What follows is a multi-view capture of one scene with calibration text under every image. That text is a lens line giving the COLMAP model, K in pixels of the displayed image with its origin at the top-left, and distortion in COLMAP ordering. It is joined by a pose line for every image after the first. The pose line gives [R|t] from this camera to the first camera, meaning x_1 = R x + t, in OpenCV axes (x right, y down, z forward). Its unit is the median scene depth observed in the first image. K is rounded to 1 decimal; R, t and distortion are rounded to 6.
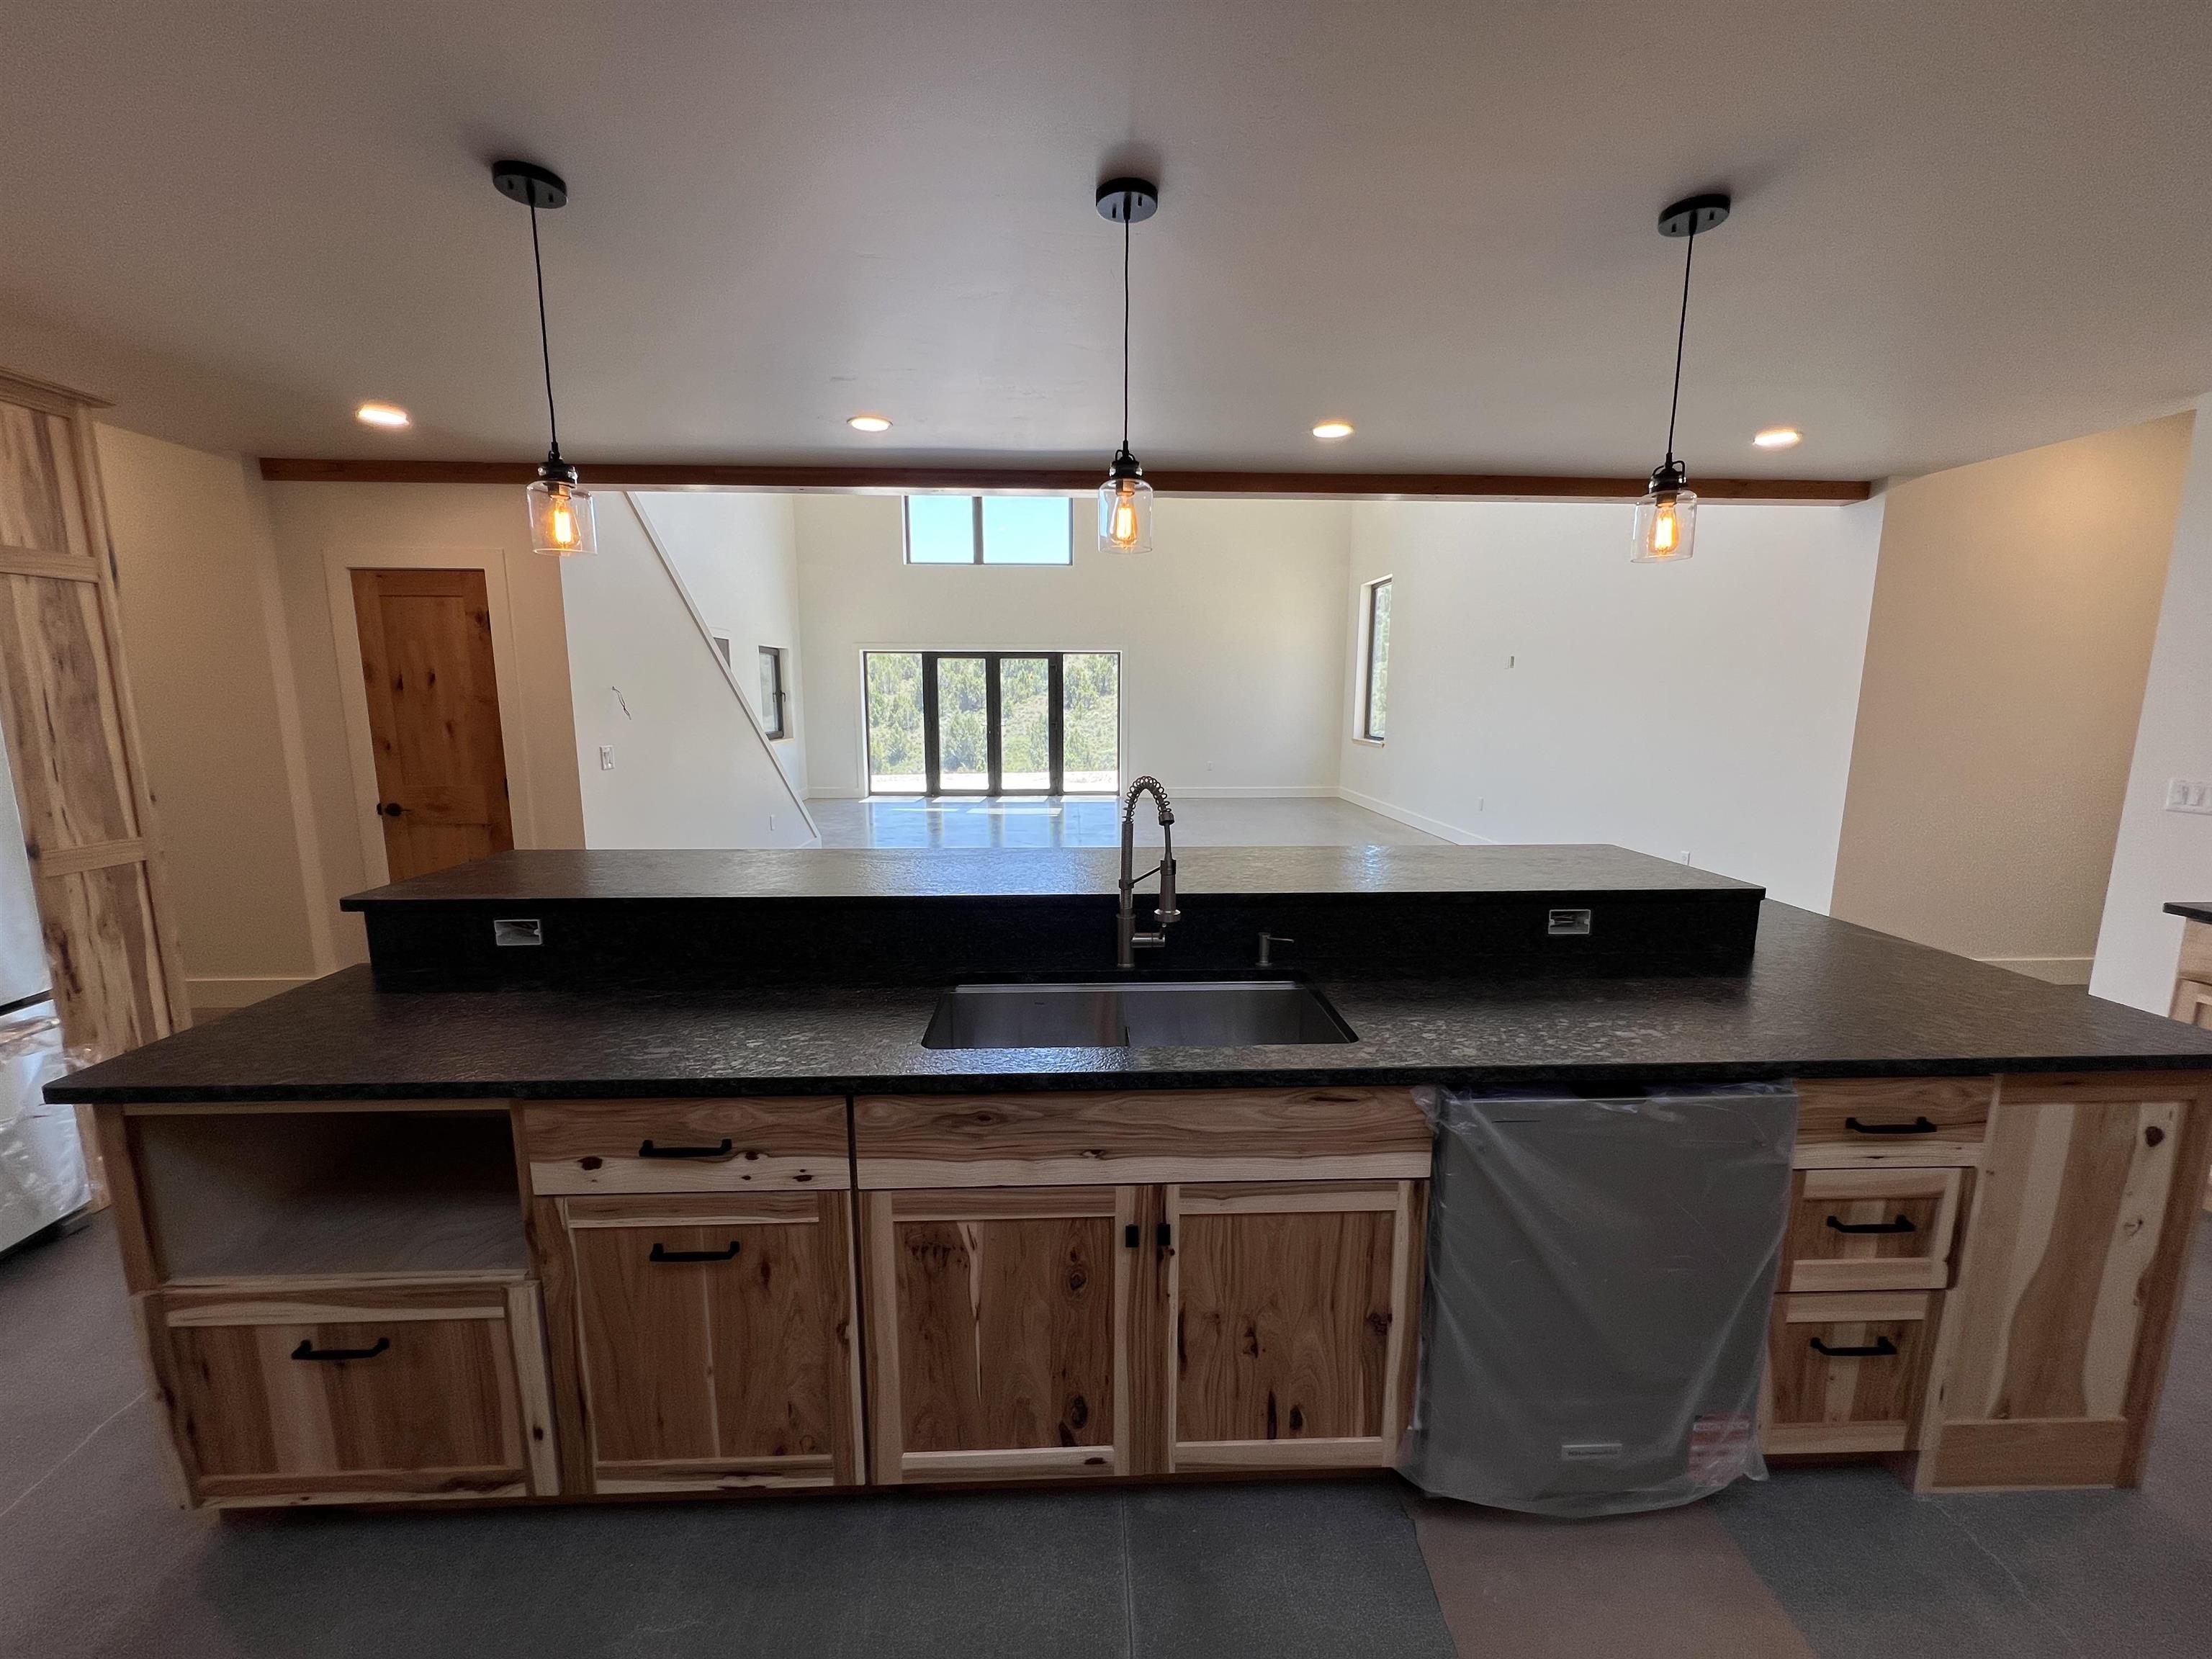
lens RADIAL K [[883.6, 0, 1104.2], [0, 883.6, 835.6], [0, 0, 1]] dist [-0.000062, 0.000602]
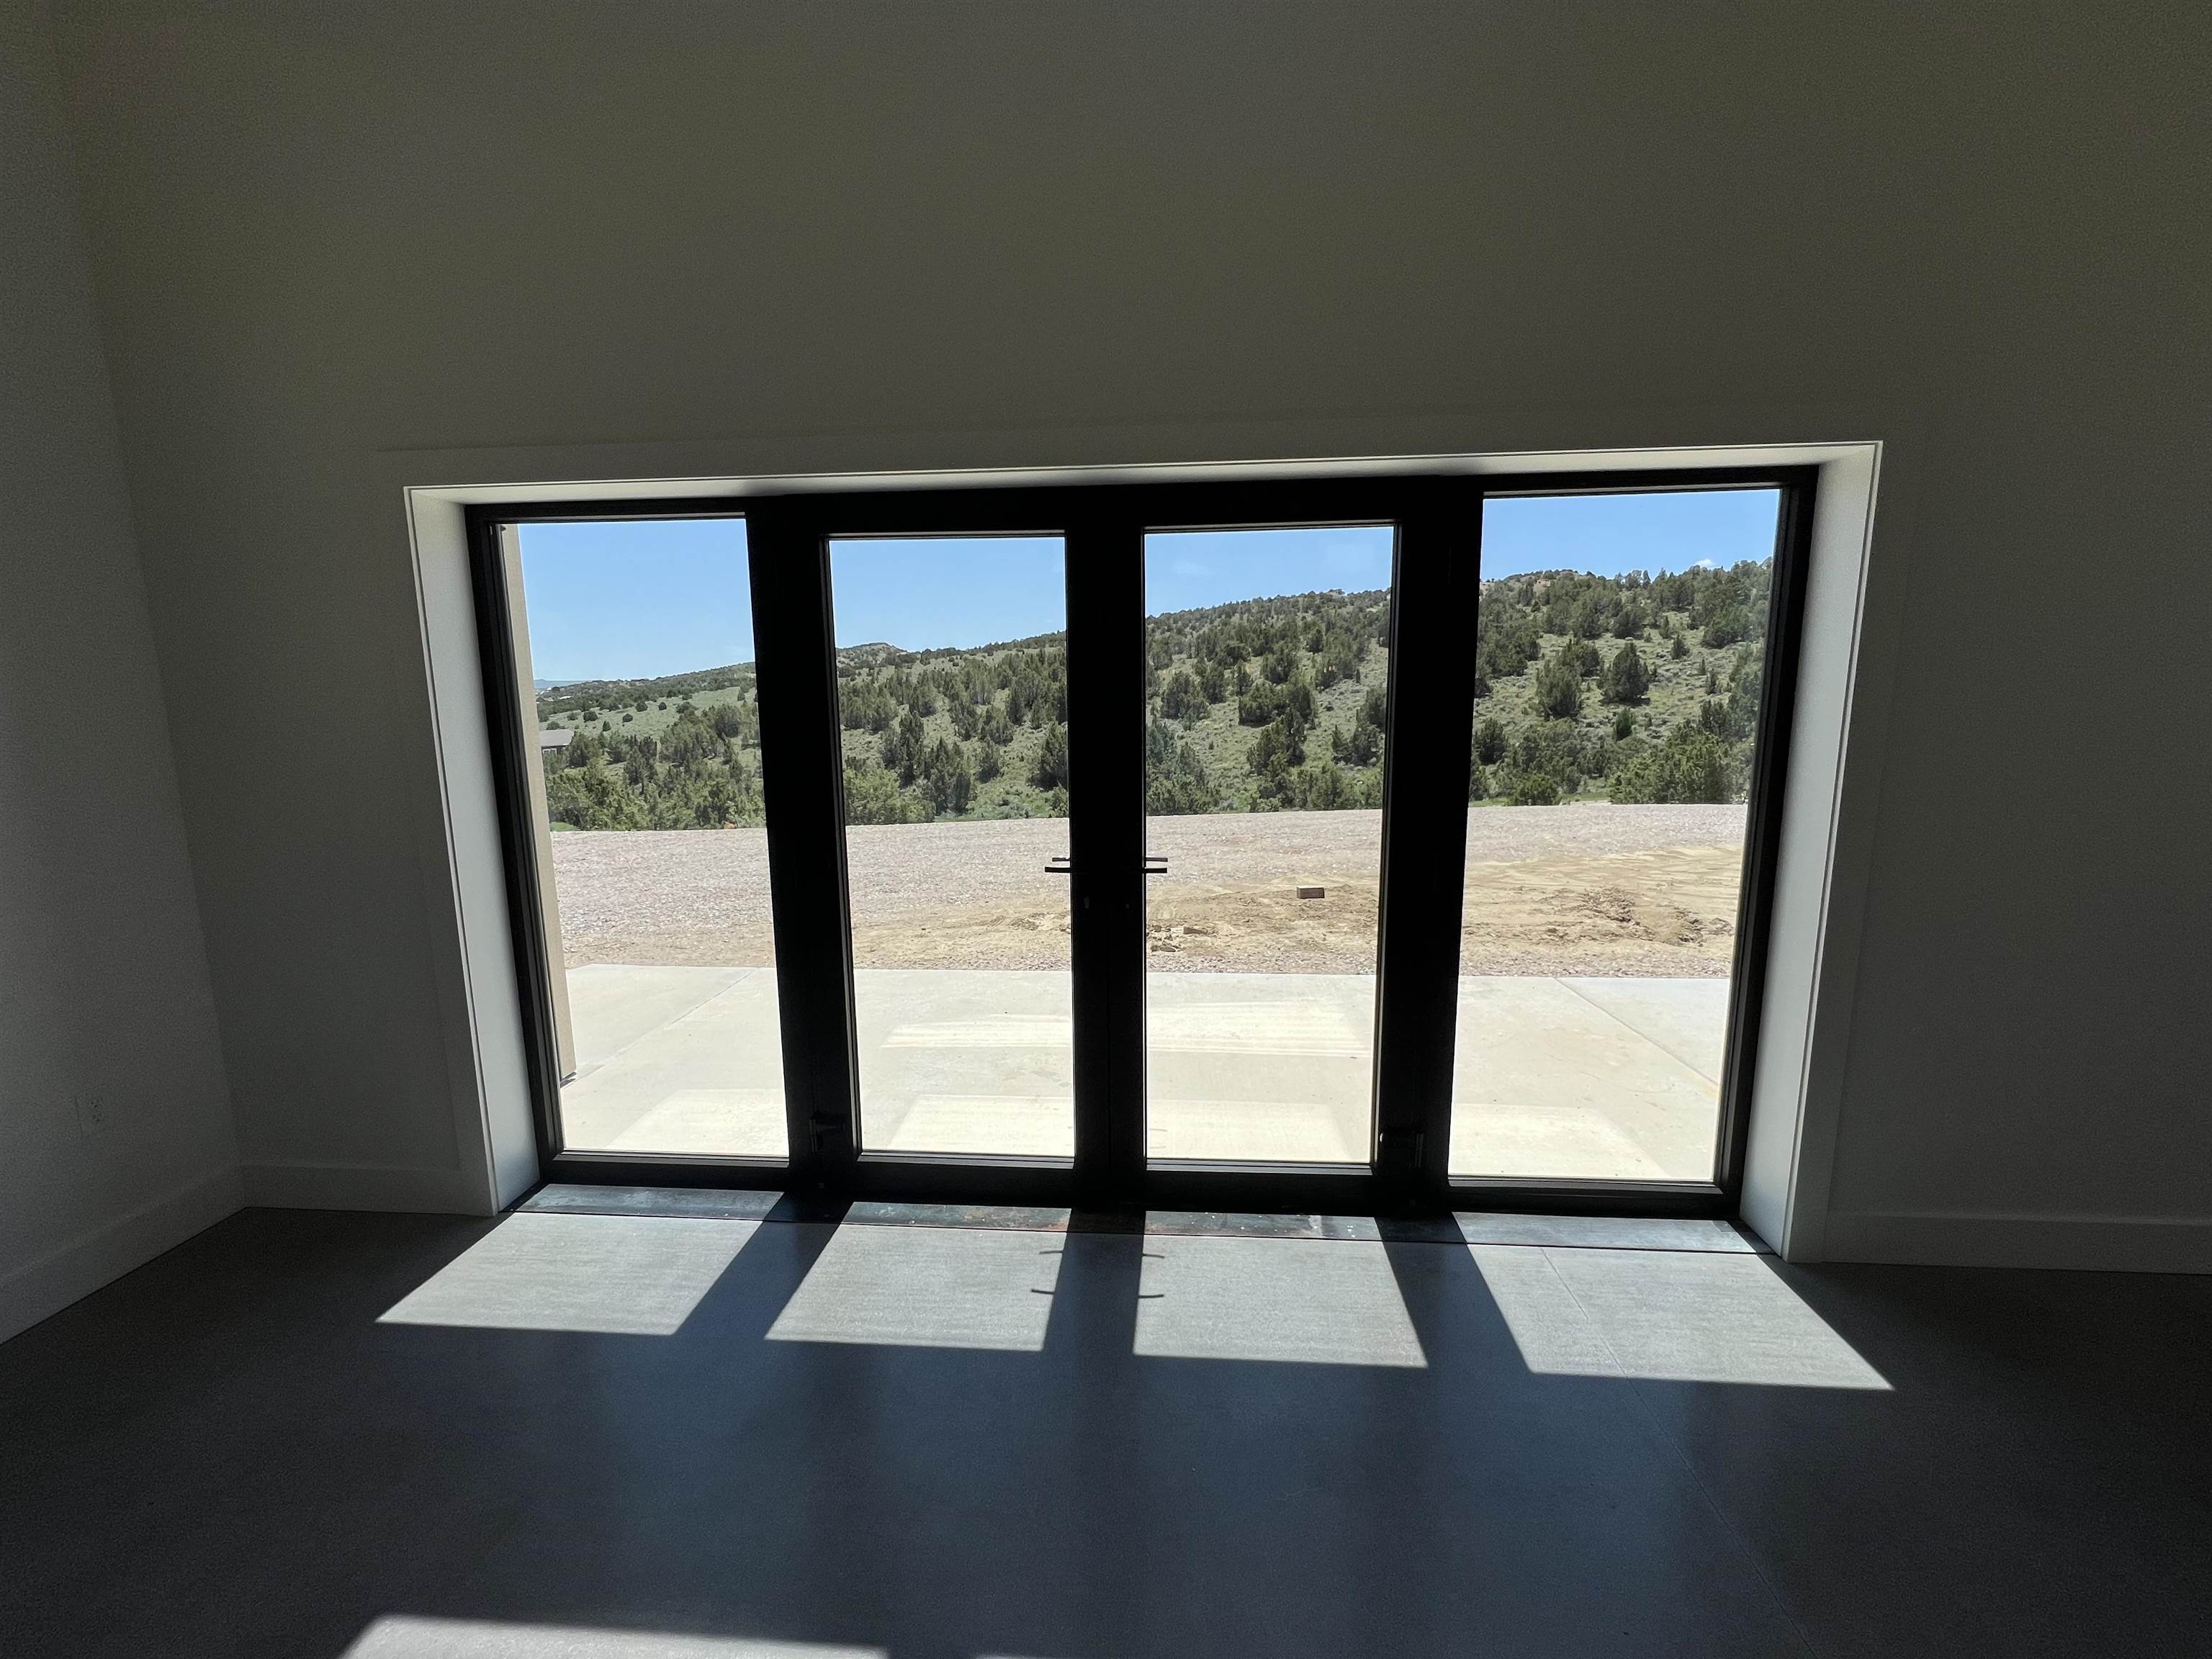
lens RADIAL K [[883.6, 0, 1104.2], [0, 883.6, 835.6], [0, 0, 1]] dist [-0.000062, 0.000602]
pose [[0.993796, 0.004201, -0.111137, -0.813313], [-0.005192, 0.999949, -0.008626, -1.034005], [0.111096, 0.009149, 0.993768, 6.335033]]
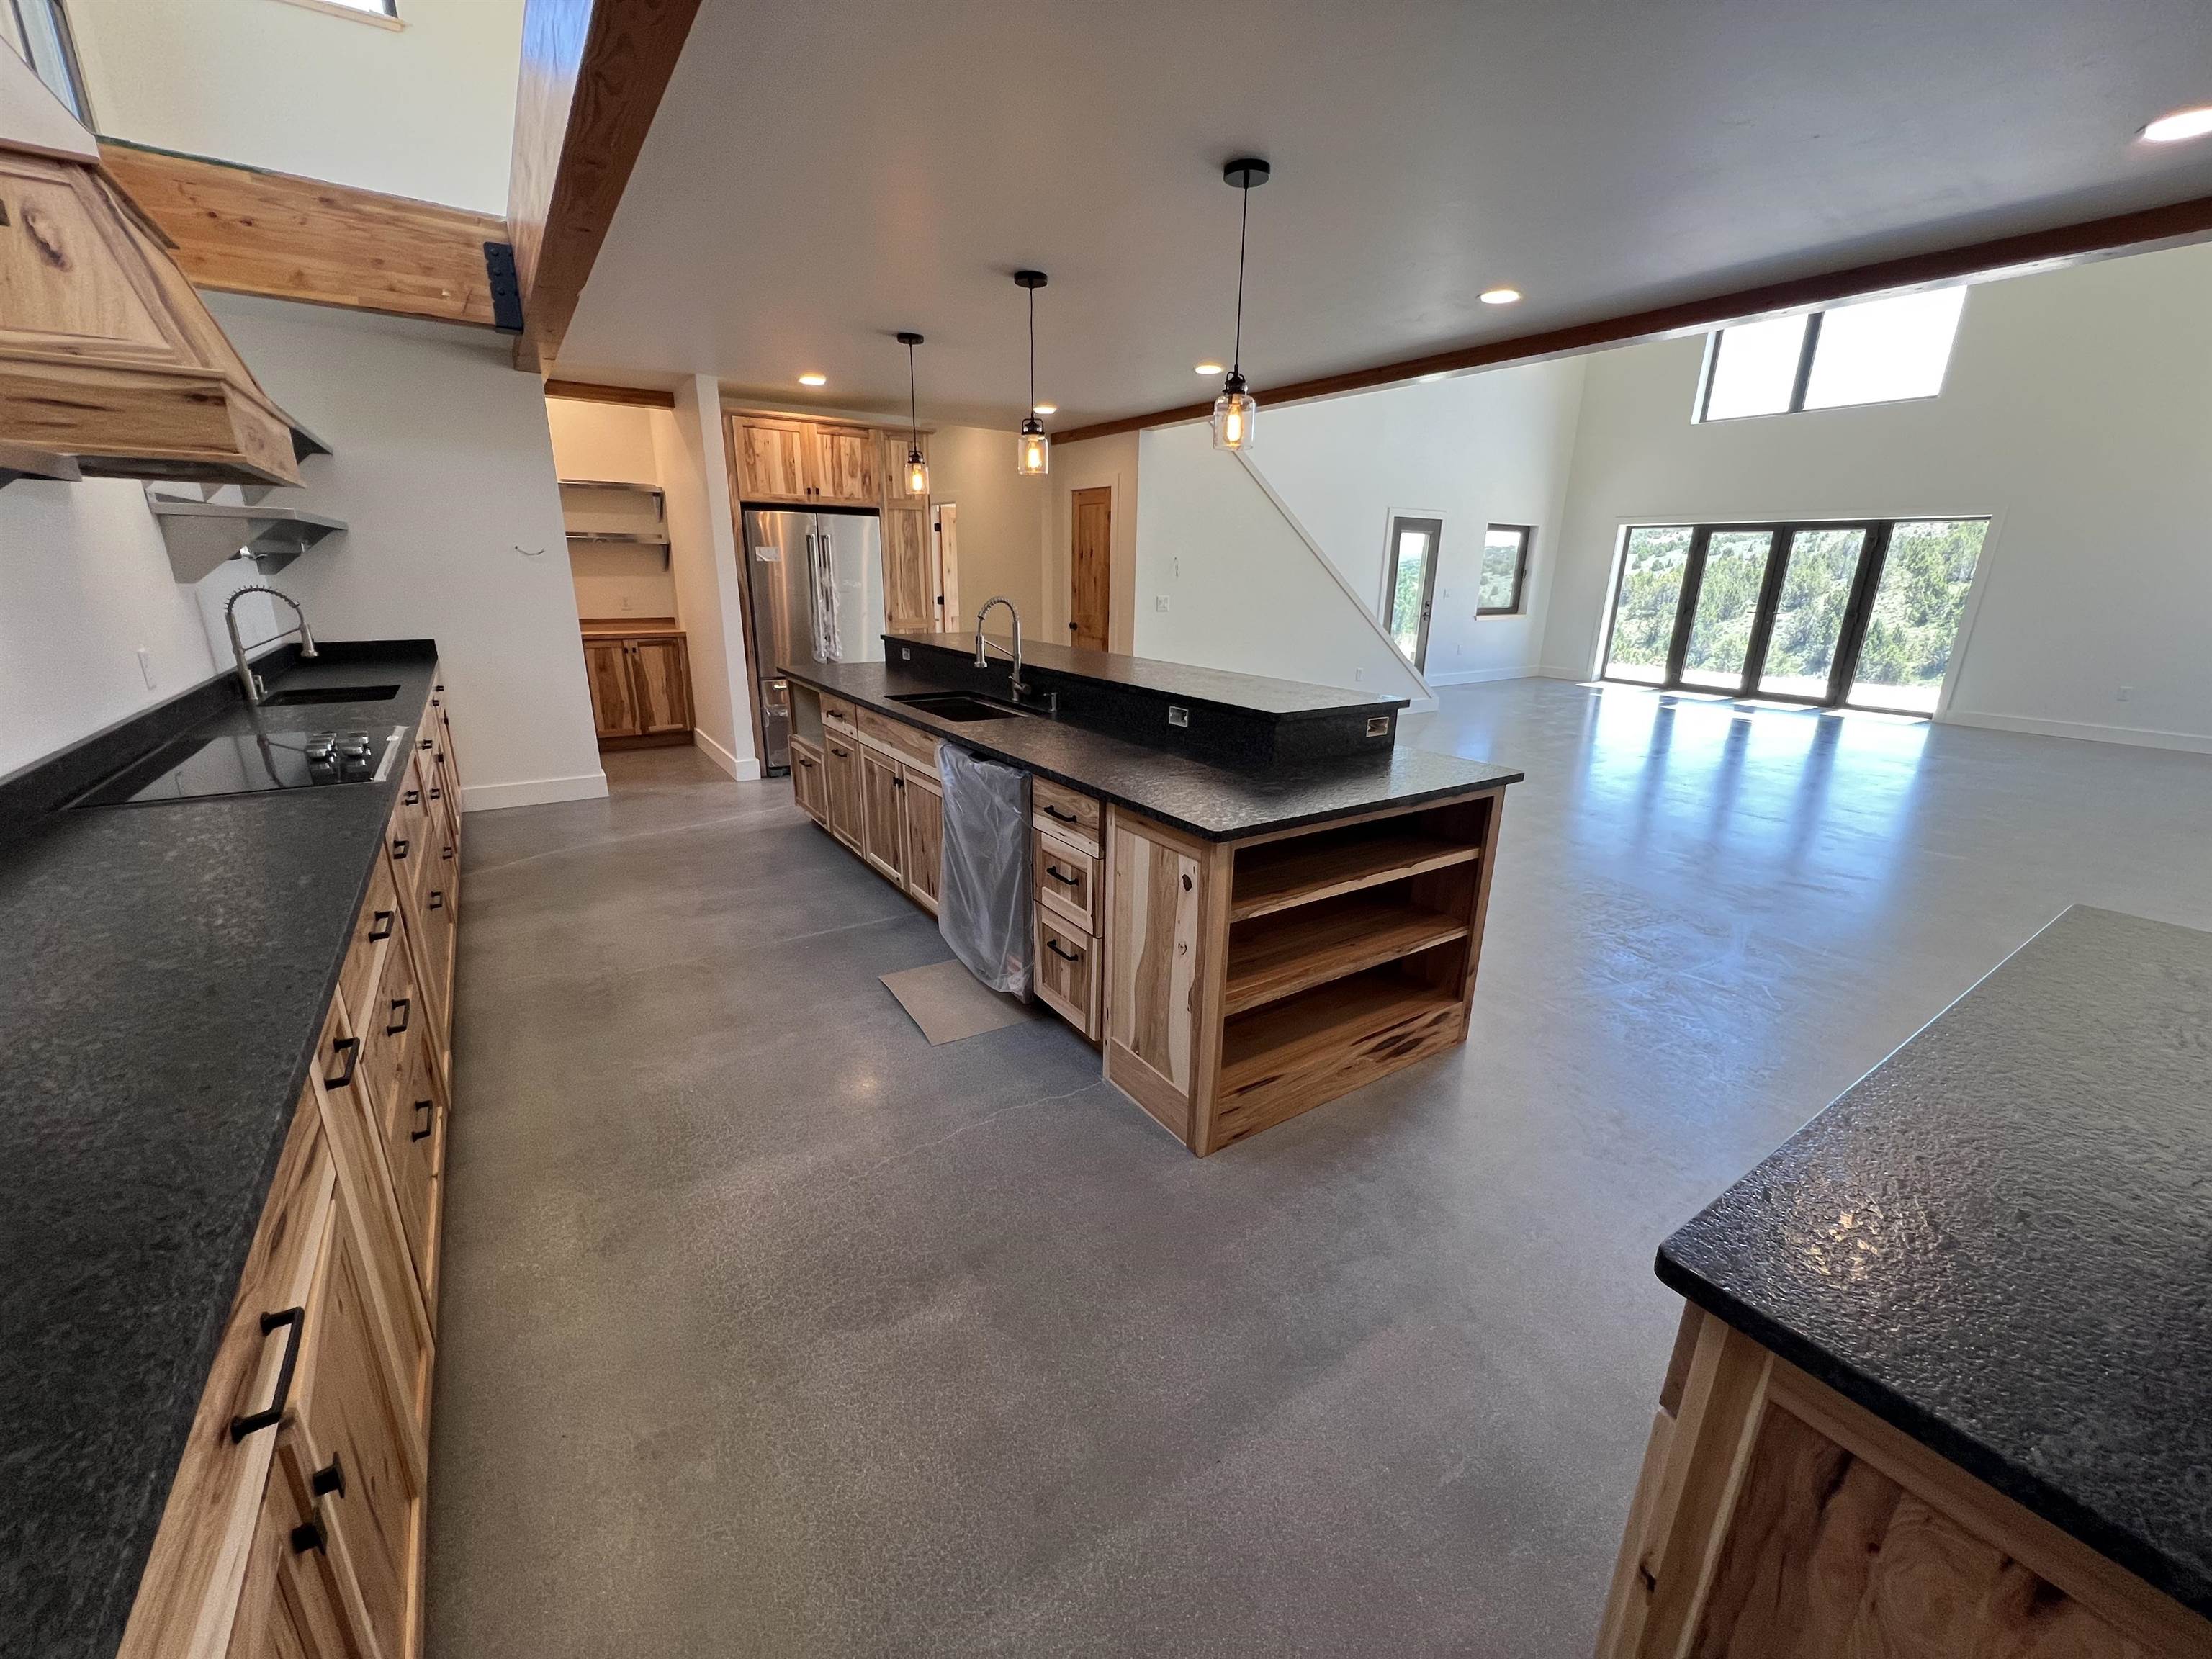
lens RADIAL K [[883.6, 0, 1104.2], [0, 883.6, 835.6], [0, 0, 1]] dist [-0.000062, 0.000602]
pose [[0.525564, 0.256370, -0.811207, 2.212667], [-0.152206, 0.966466, 0.206826, 0.006576], [0.837028, 0.014770, 0.546960, 0.145843]]
